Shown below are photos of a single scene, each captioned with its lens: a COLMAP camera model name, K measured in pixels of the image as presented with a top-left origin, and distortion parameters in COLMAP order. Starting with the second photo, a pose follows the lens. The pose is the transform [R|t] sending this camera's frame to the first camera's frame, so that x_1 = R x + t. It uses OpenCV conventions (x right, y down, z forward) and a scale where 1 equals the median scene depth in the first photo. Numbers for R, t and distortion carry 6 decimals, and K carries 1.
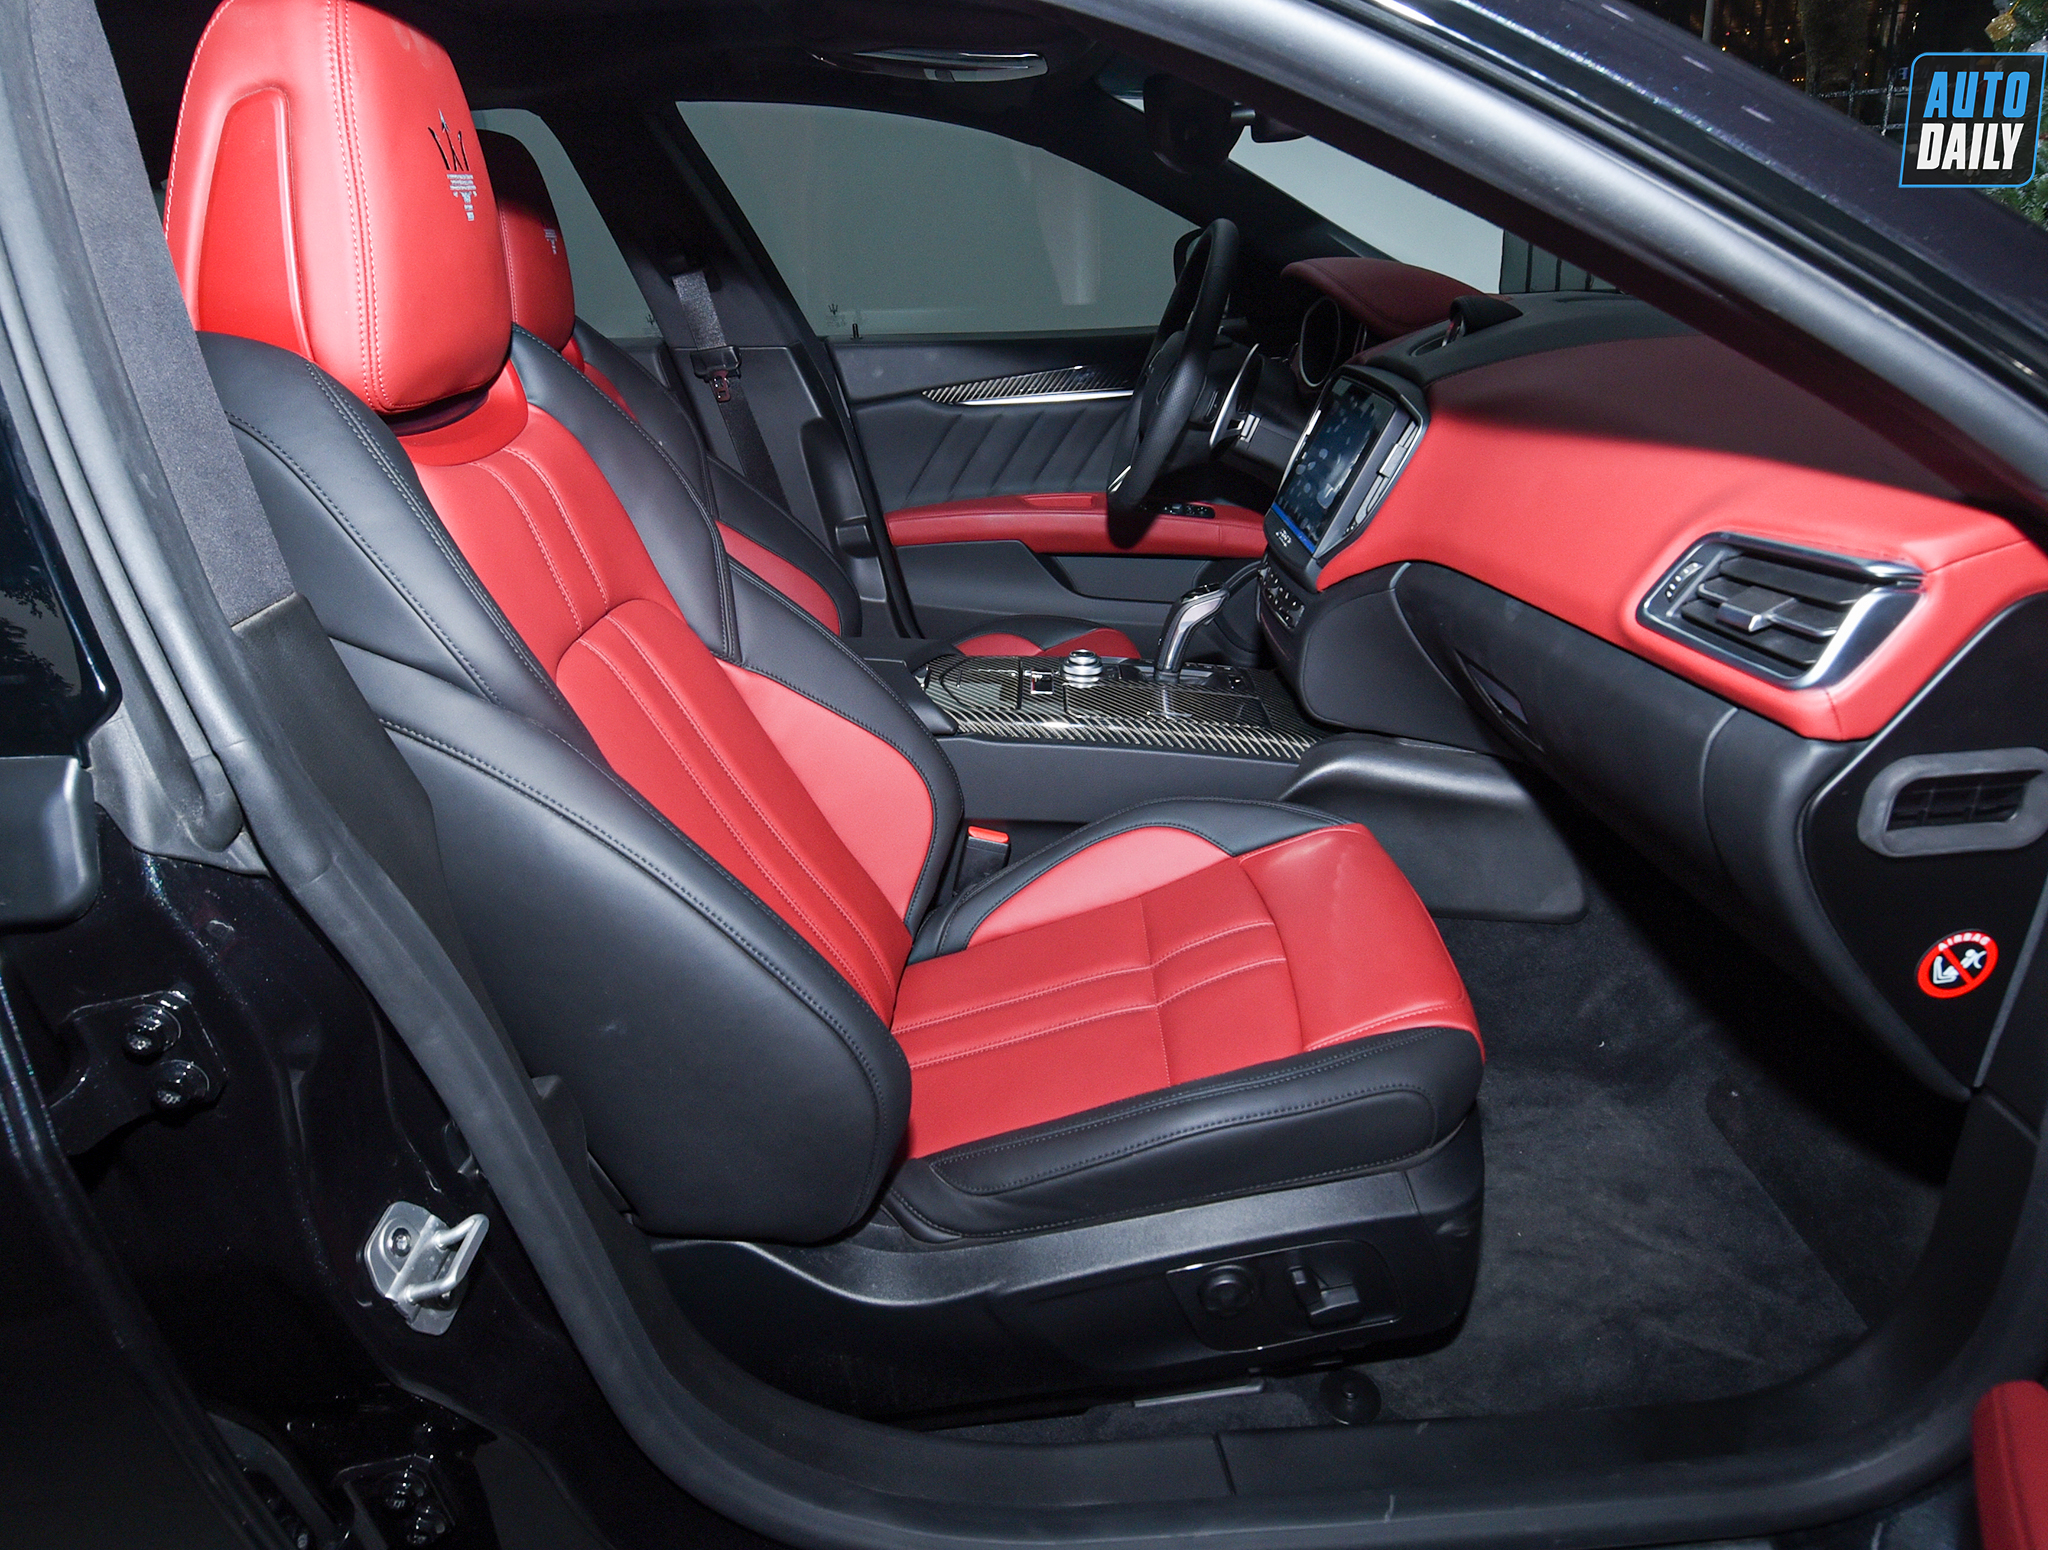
lens RADIAL K [[1234.1, 0, 1060.0], [0, 1234.1, 774.7], [0, 0, 1]] dist [0.029079, -0.041908]
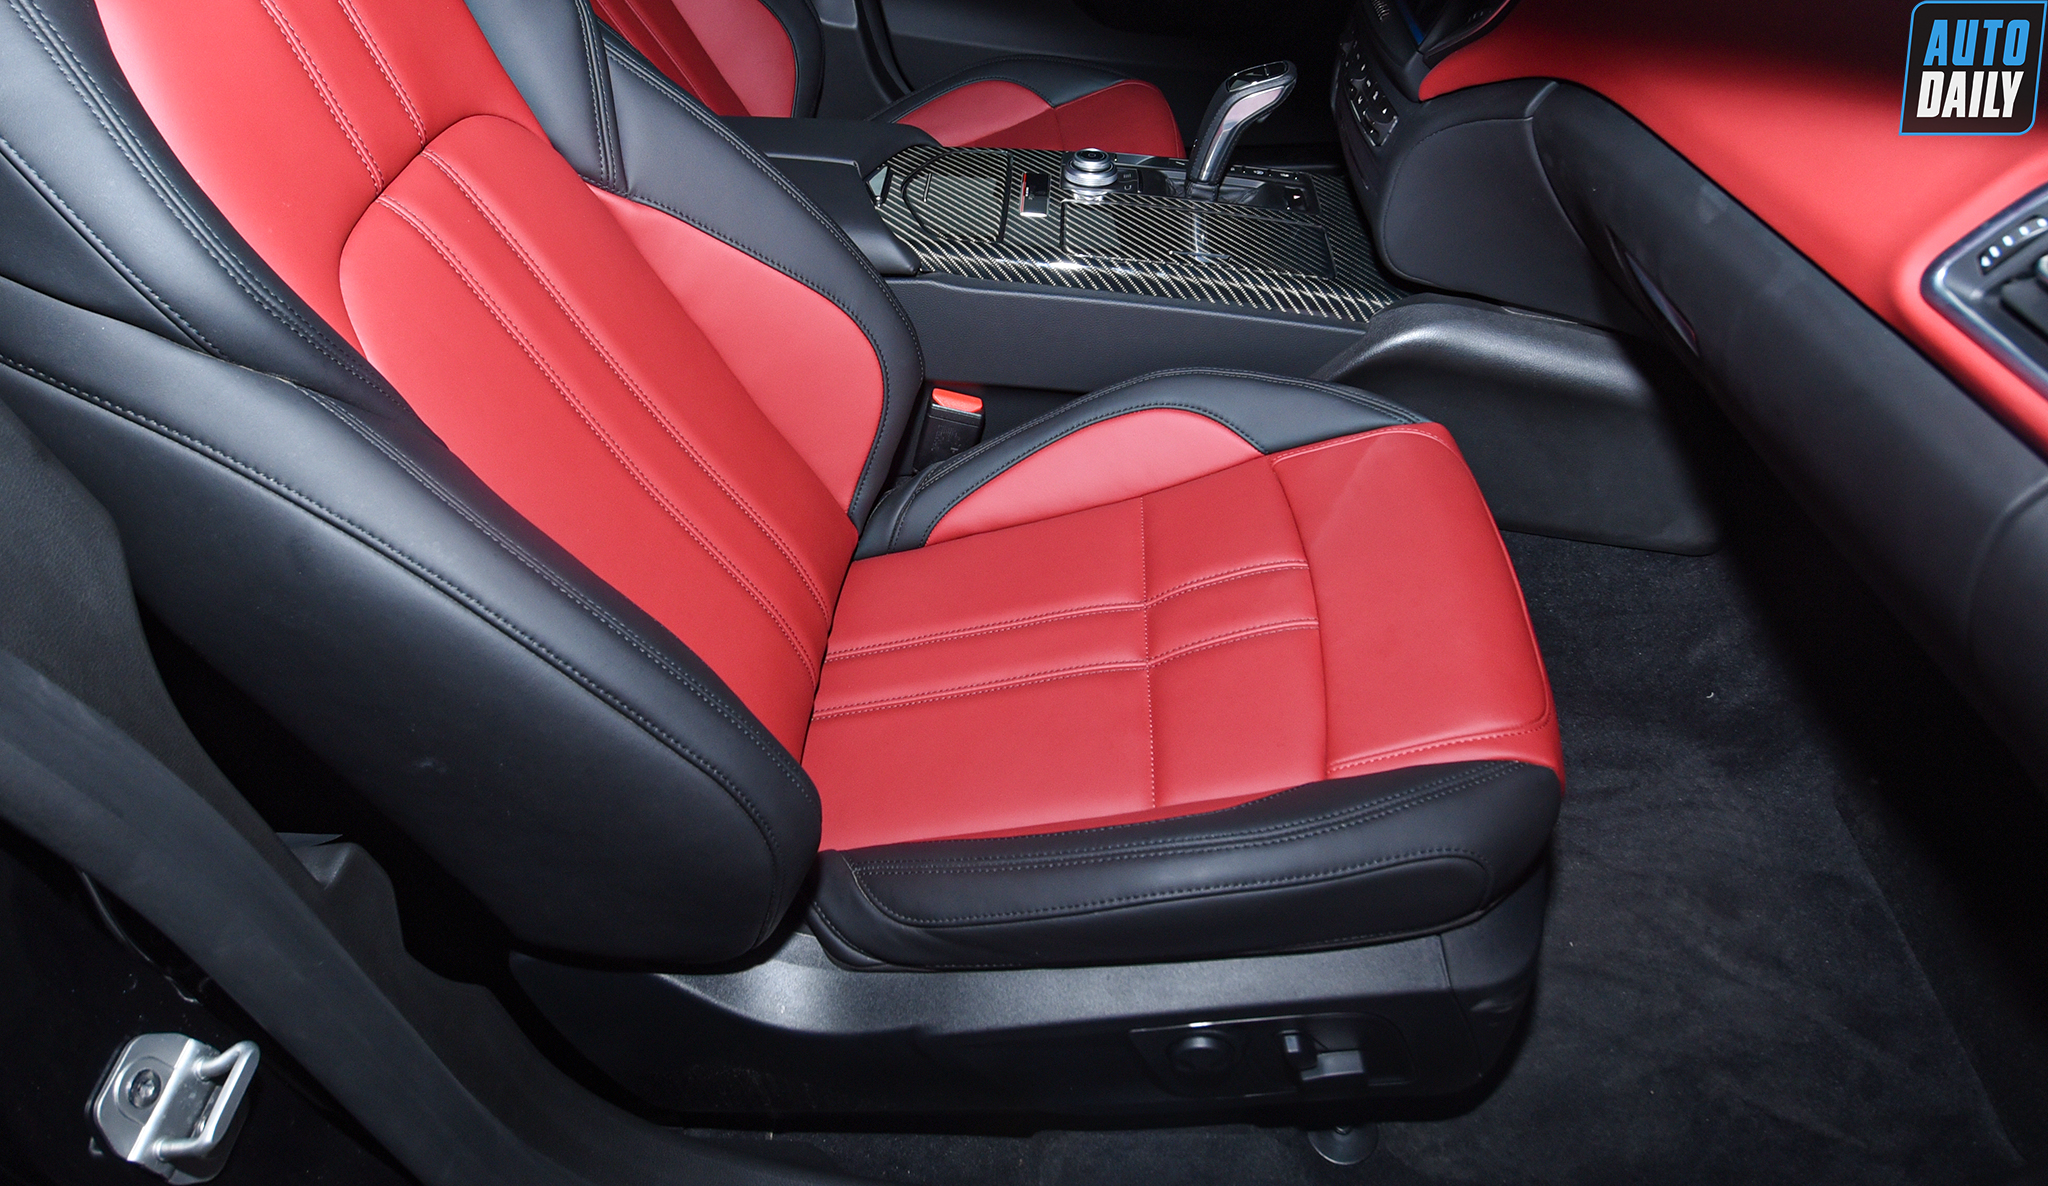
lens RADIAL K [[1368.0, 0, 986.2], [0, 1368.0, 591.8], [0, 0, 1]] dist [0.062537, -0.067325]
pose [[0.996954, 0.051022, -0.058983, 0.023193], [-0.031978, 0.957234, 0.287543, -0.109909], [0.071131, -0.284781, 0.955950, 0.156598]]
